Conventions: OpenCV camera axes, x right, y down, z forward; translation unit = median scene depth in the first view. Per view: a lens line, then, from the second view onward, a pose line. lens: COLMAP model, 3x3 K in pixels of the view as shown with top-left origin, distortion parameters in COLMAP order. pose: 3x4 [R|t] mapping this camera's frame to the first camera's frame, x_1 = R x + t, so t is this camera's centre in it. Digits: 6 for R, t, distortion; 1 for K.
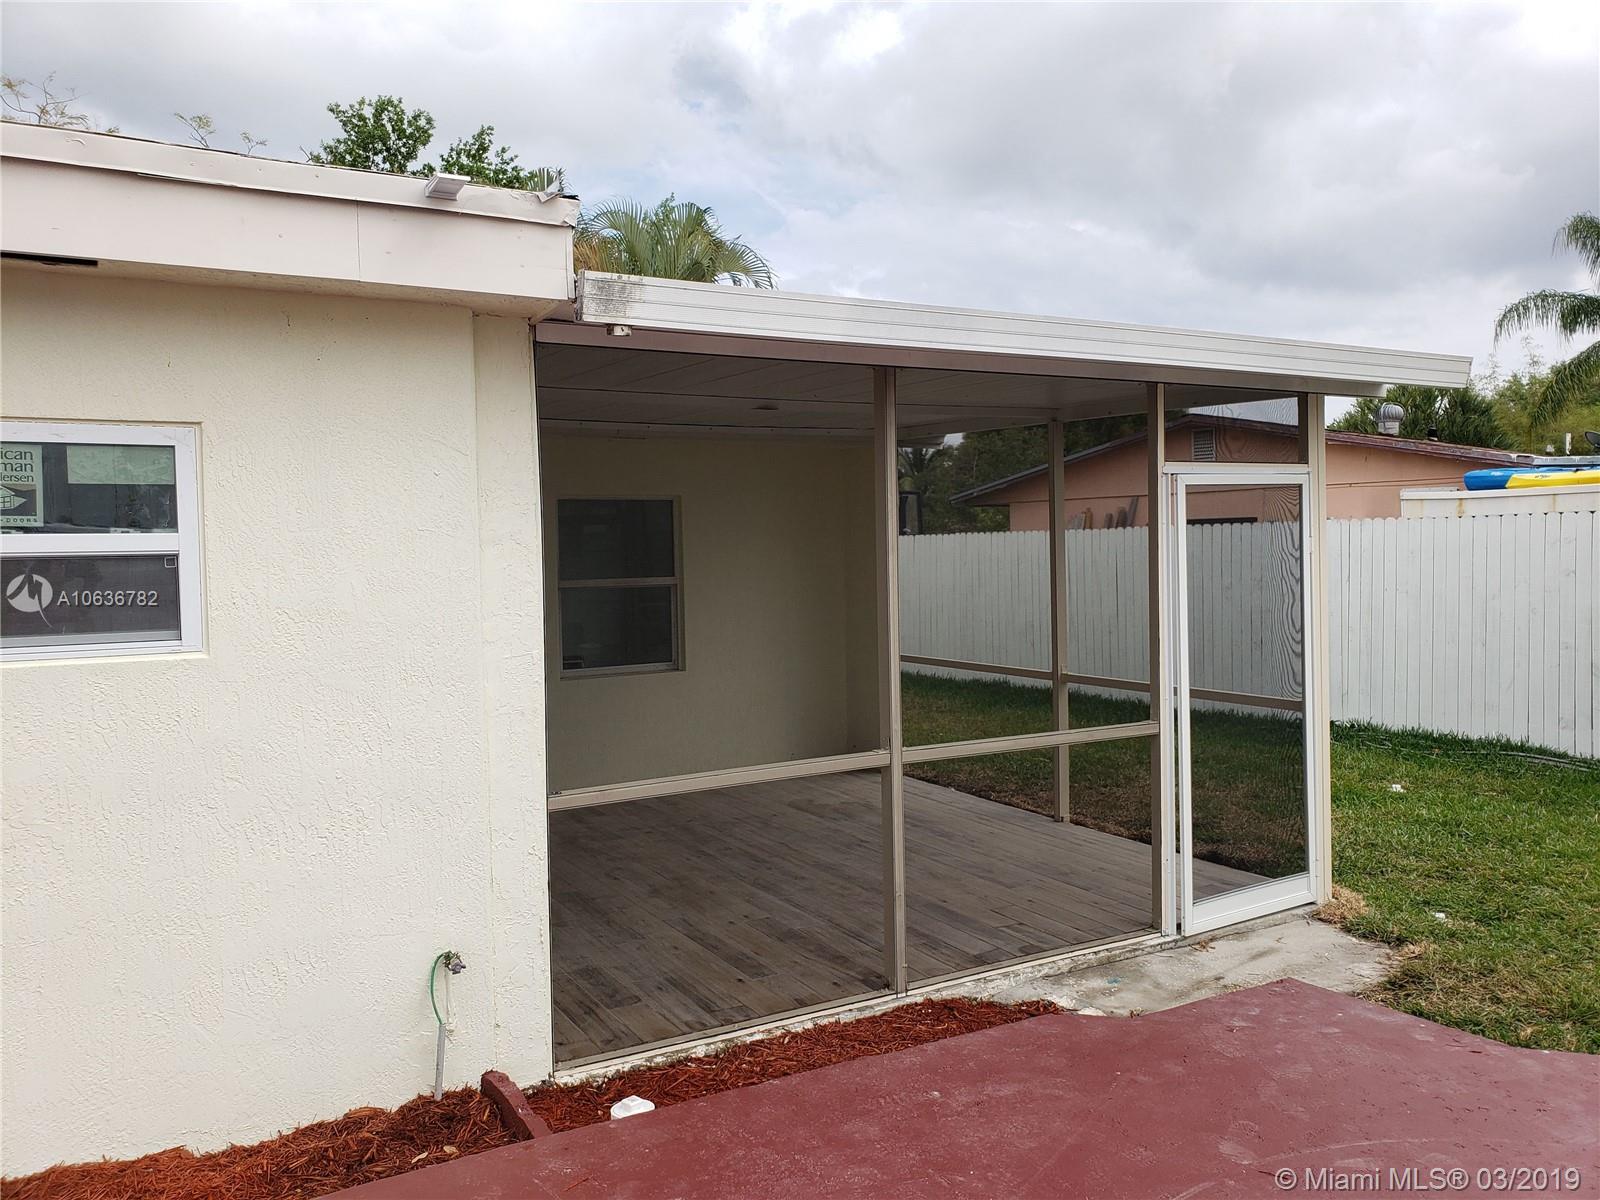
lens RADIAL K [[1268.9, 0, 788.0], [0, 1268.9, 570.2], [0, 0, 1]] dist [0.046583, -0.046113]
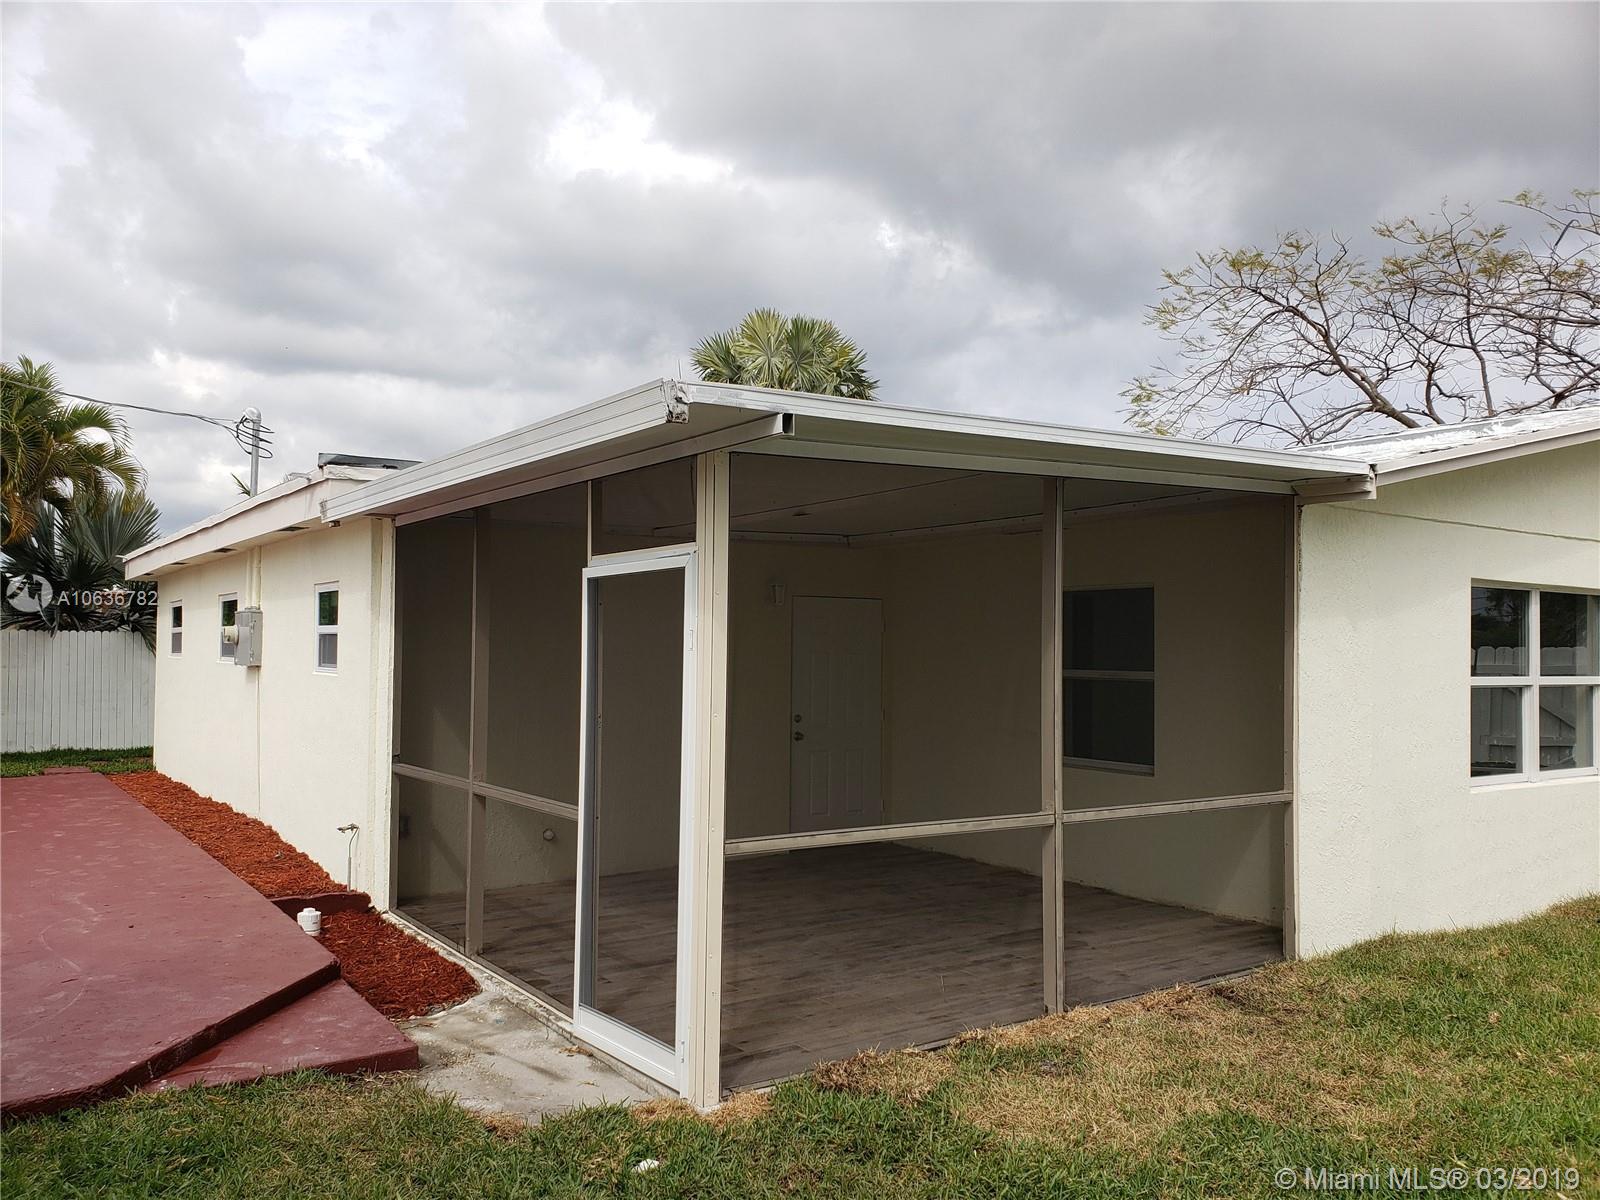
lens RADIAL K [[1268.9, 0, 788.0], [0, 1268.9, 570.2], [0, 0, 1]] dist [0.046583, -0.046113]
pose [[0.058693, -0.040064, -0.997472, 1.376135], [-0.030539, 0.998655, -0.041909, -0.036516], [0.997809, 0.032922, 0.057391, 1.145478]]
